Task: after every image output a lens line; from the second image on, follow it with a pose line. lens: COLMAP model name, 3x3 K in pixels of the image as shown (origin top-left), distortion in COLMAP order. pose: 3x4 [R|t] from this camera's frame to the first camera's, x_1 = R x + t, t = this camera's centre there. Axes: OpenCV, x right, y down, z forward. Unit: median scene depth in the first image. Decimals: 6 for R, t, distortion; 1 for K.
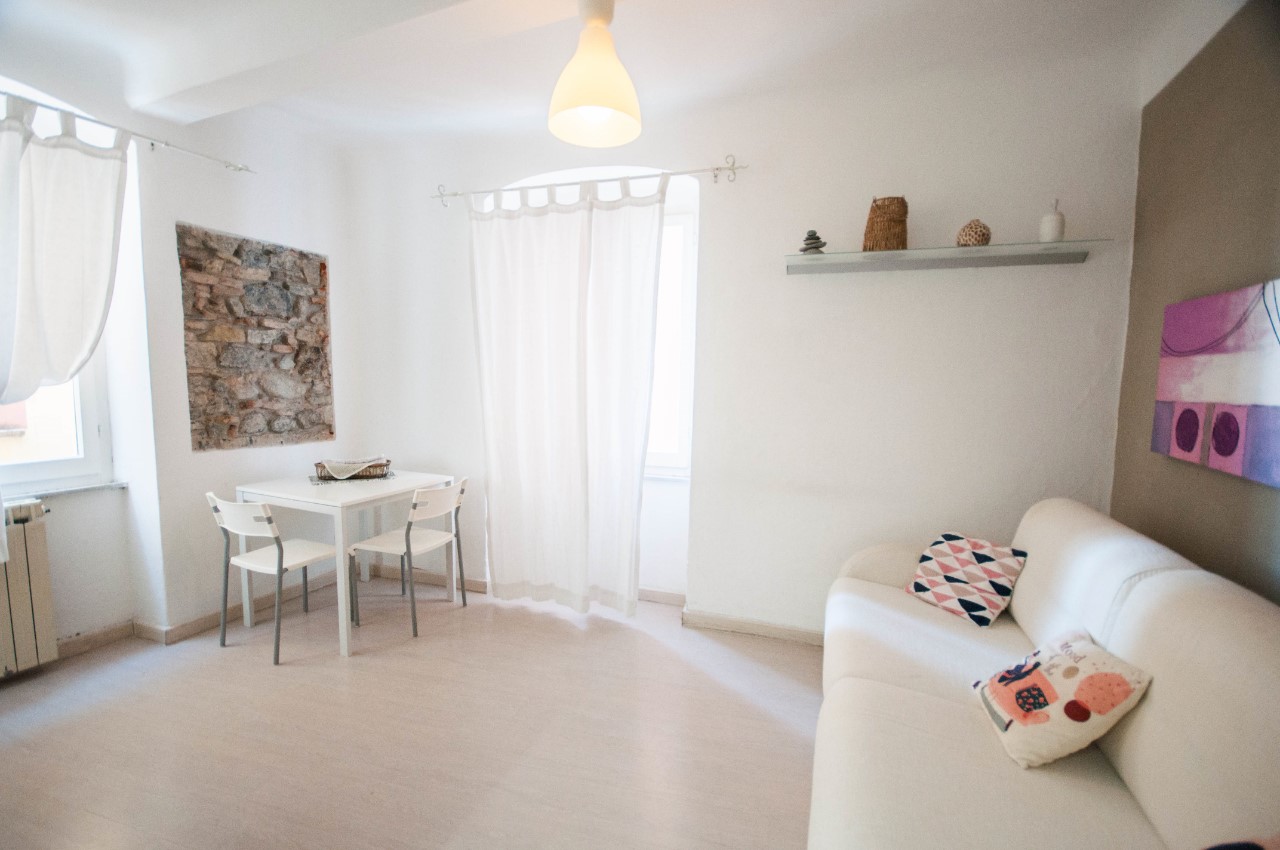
lens RADIAL K [[555.8, 0, 626.9], [0, 555.8, 435.2], [0, 0, 1]] dist [0.016980, -0.016176]
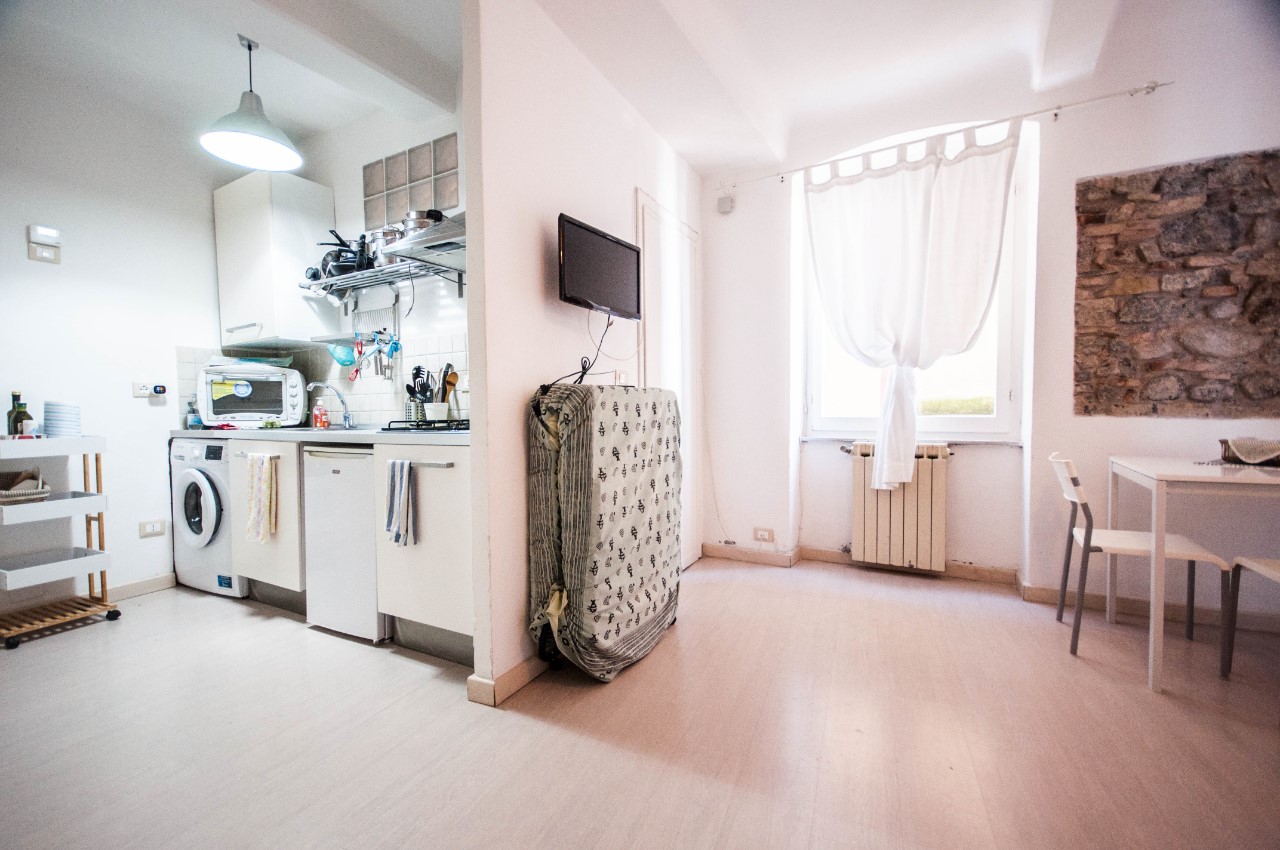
lens RADIAL K [[555.8, 0, 626.9], [0, 555.8, 435.2], [0, 0, 1]] dist [0.016980, -0.016176]
pose [[-0.132990, 0.026309, -0.990768, 0.272240], [-0.093692, 0.994837, 0.038993, 0.096887], [0.986679, 0.098013, -0.129839, 0.363067]]
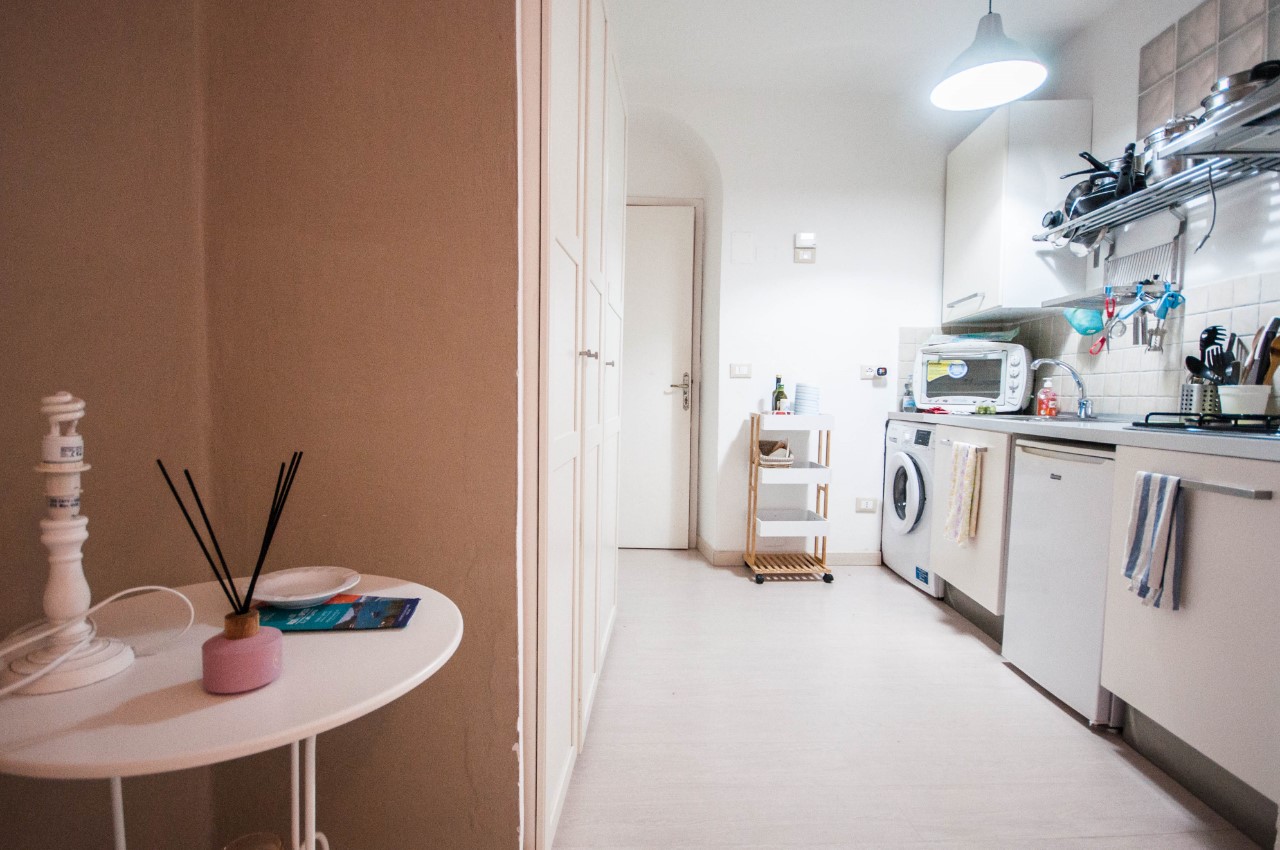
lens RADIAL K [[609.4, 0, 627.3], [0, 609.4, 435.4], [0, 0, 1]] dist [0.001927, -0.001209]
pose [[-0.949186, -0.004434, -0.314686, 0.174728], [-0.057371, 0.985584, 0.159161, 0.097318], [0.309443, 0.169127, -0.935757, 0.313541]]
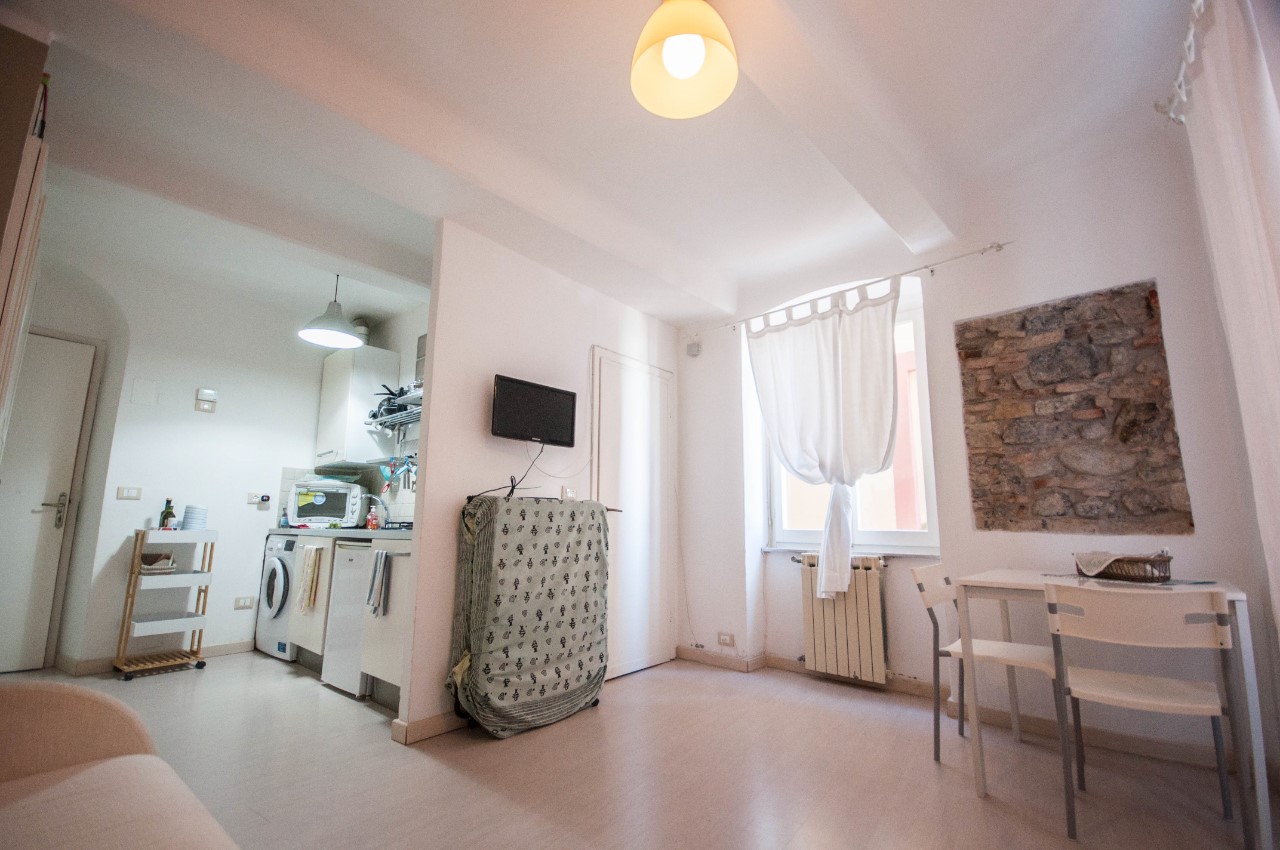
lens RADIAL K [[555.8, 0, 626.9], [0, 555.8, 435.2], [0, 0, 1]] dist [0.016980, -0.016176]
pose [[-0.337744, -0.174528, -0.924915, 0.404644], [-0.111879, 0.983136, -0.144660, 0.077228], [0.934565, 0.054621, -0.351575, 0.743195]]
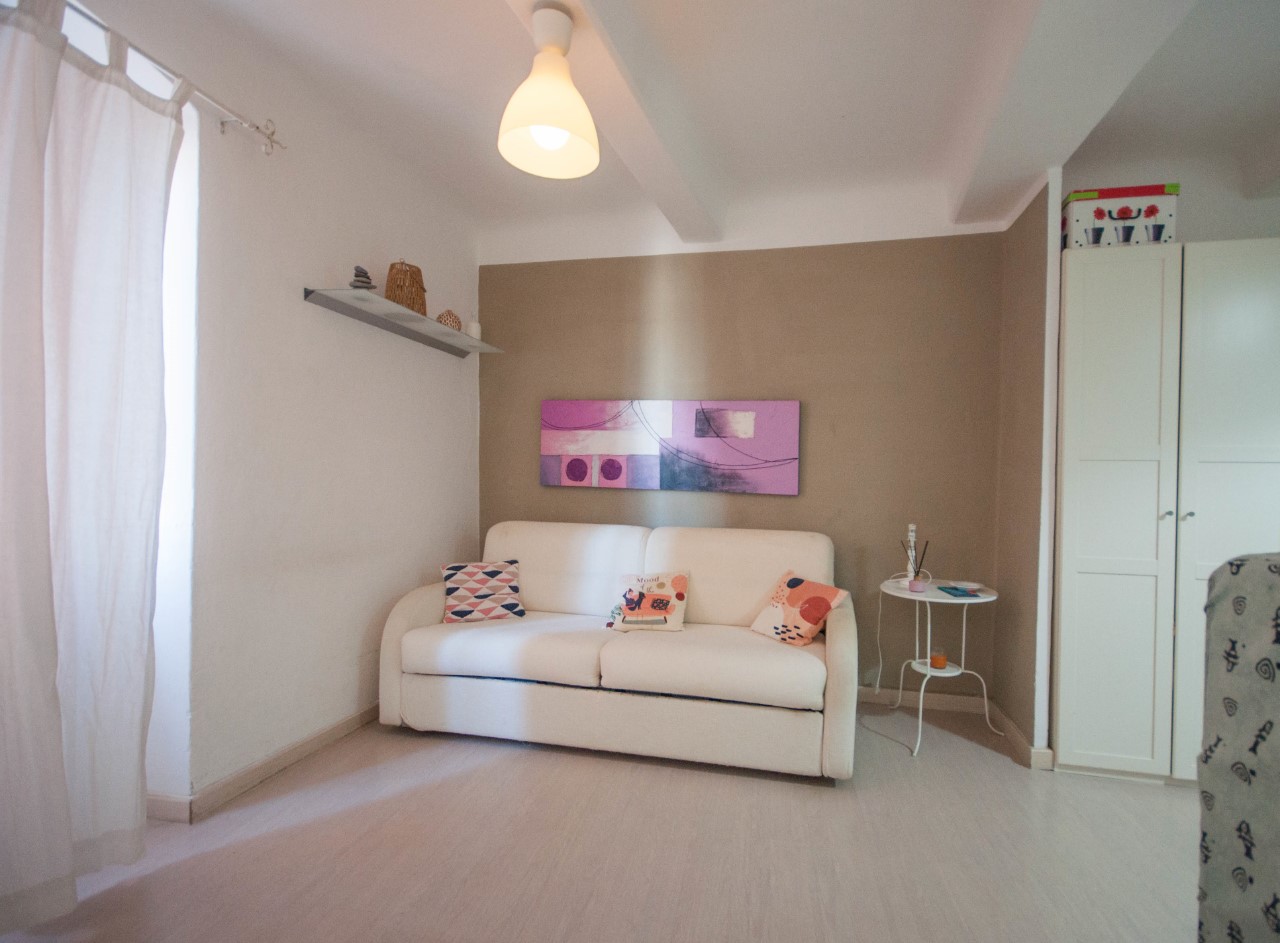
lens RADIAL K [[657.7, 0, 698.8], [0, 657.7, 479.9], [0, 0, 1]] dist [-0.004863, 0.000793]
pose [[-0.186924, -0.022515, 0.982116, -0.738698], [0.075227, 0.996474, 0.037162, -0.015771], [-0.979490, 0.080828, -0.184571, 0.603953]]
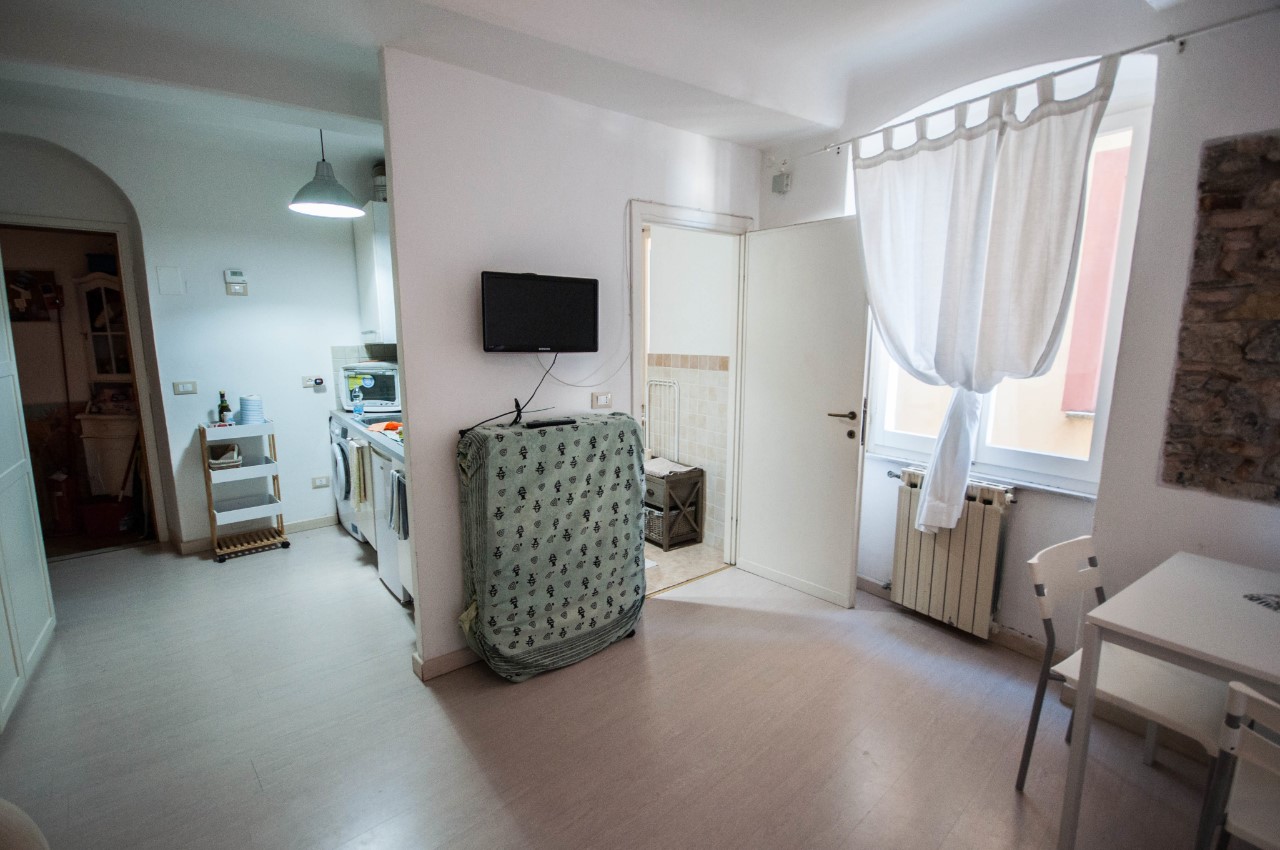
lens RADIAL K [[581.0, 0, 625.4], [0, 581.0, 434.8], [0, 0, 1]] dist [0.012492, -0.013861]
pose [[-0.537452, 0.126663, -0.833728, 0.170676], [-0.092004, 0.973947, 0.207275, -0.115961], [0.838260, 0.188107, -0.511796, 0.790036]]
